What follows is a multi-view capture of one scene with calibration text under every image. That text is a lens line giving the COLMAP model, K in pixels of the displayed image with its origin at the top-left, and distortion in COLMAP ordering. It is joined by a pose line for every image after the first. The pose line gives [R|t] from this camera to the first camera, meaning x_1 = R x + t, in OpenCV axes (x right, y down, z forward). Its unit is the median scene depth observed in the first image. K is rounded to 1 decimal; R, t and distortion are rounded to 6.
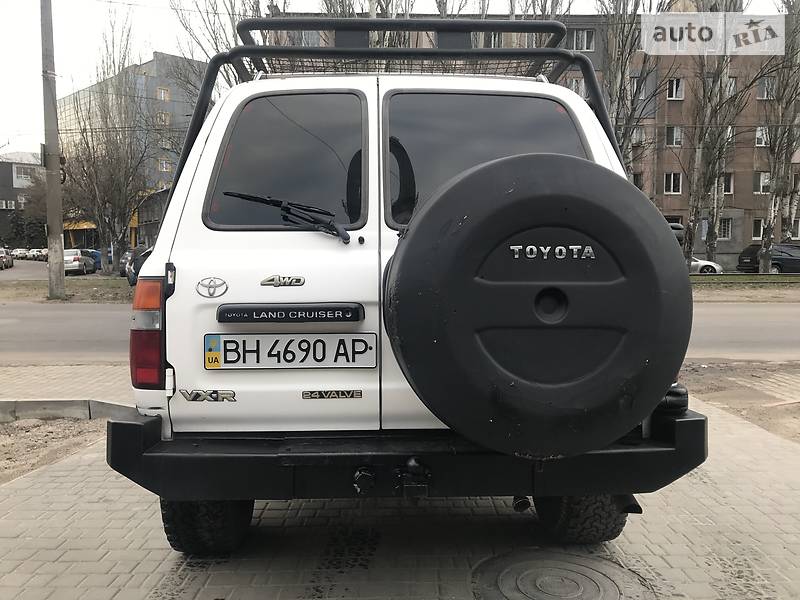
lens RADIAL K [[652.9, 0, 400.0], [0, 652.9, 300.0], [0, 0, 1]] dist [0.015323, -0.016545]
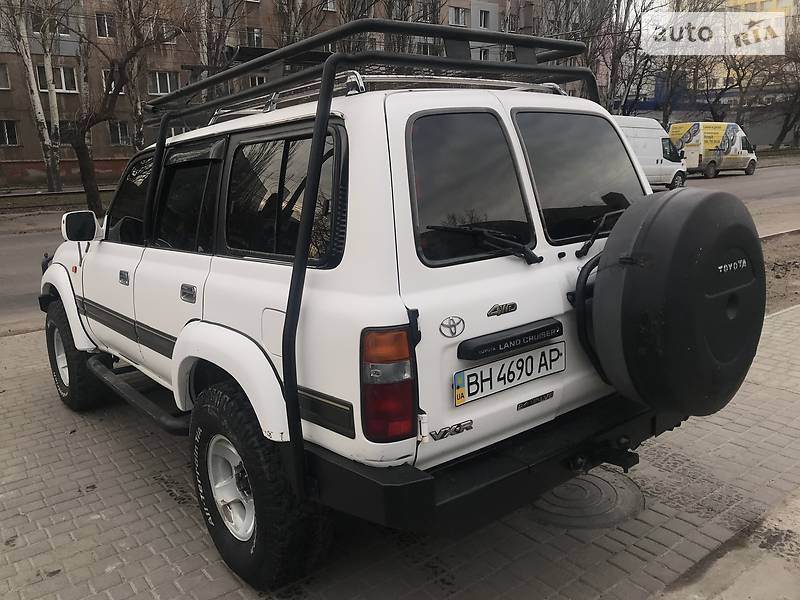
lens RADIAL K [[652.9, 0, 400.0], [0, 652.9, 300.0], [0, 0, 1]] dist [0.015323, -0.016545]
pose [[0.813739, -0.150879, 0.561306, -0.906640], [0.069735, 0.984088, 0.163425, -0.228007], [-0.577032, -0.093843, 0.811312, 0.239600]]
